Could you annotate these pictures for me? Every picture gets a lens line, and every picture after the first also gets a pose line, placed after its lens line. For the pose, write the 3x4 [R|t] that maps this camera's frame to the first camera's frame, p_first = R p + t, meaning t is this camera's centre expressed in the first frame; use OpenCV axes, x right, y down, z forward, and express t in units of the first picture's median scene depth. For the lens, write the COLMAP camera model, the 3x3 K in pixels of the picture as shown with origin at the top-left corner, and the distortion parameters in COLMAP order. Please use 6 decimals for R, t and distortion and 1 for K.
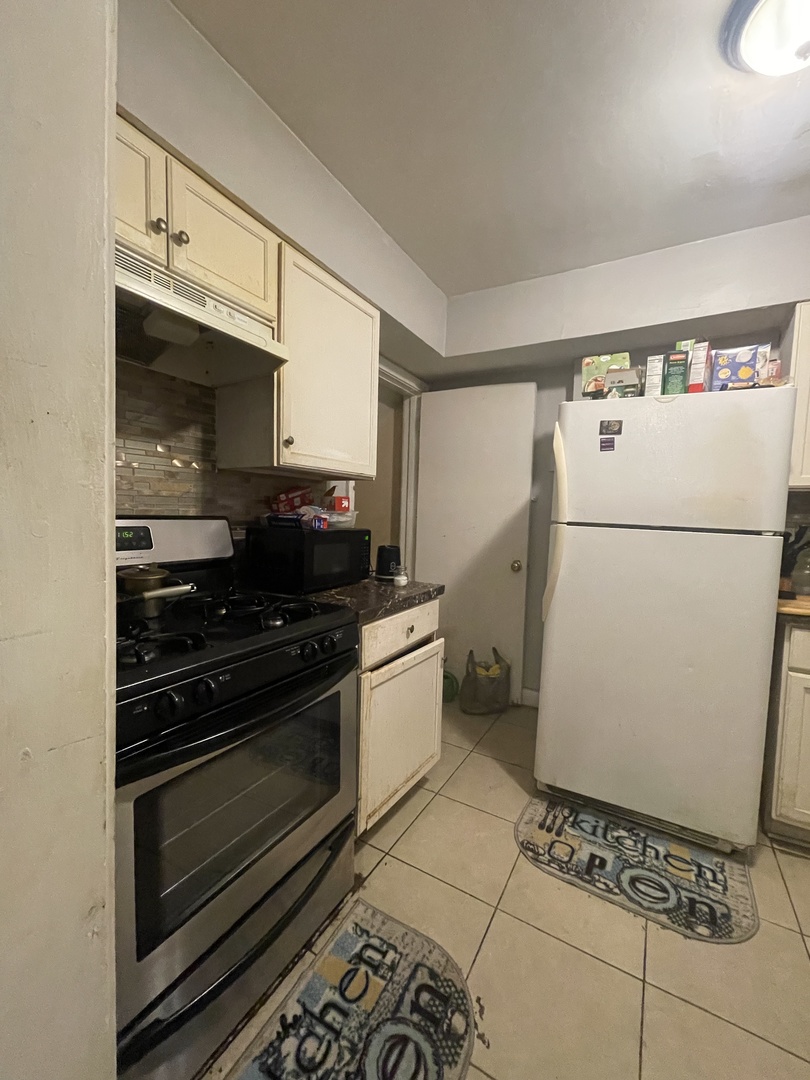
lens RADIAL K [[436.0, 0, 407.1], [0, 436.0, 538.3], [0, 0, 1]] dist [-0.001894, -0.000266]
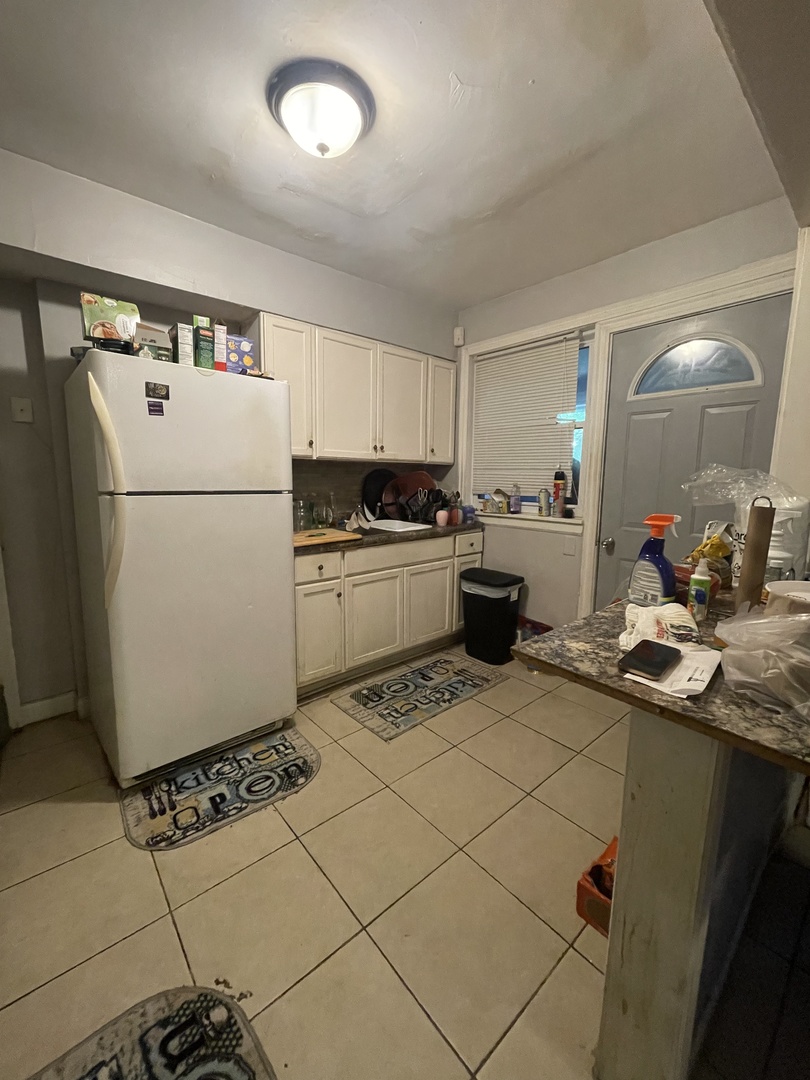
lens RADIAL K [[436.0, 0, 404.5], [0, 436.0, 539.0], [0, 0, 1]] dist [-0.001894, -0.000266]
pose [[0.330680, -0.168423, 0.928593, -0.310478], [0.058770, 0.985712, 0.157854, -0.054345], [-0.941911, 0.002374, 0.335854, 0.173799]]
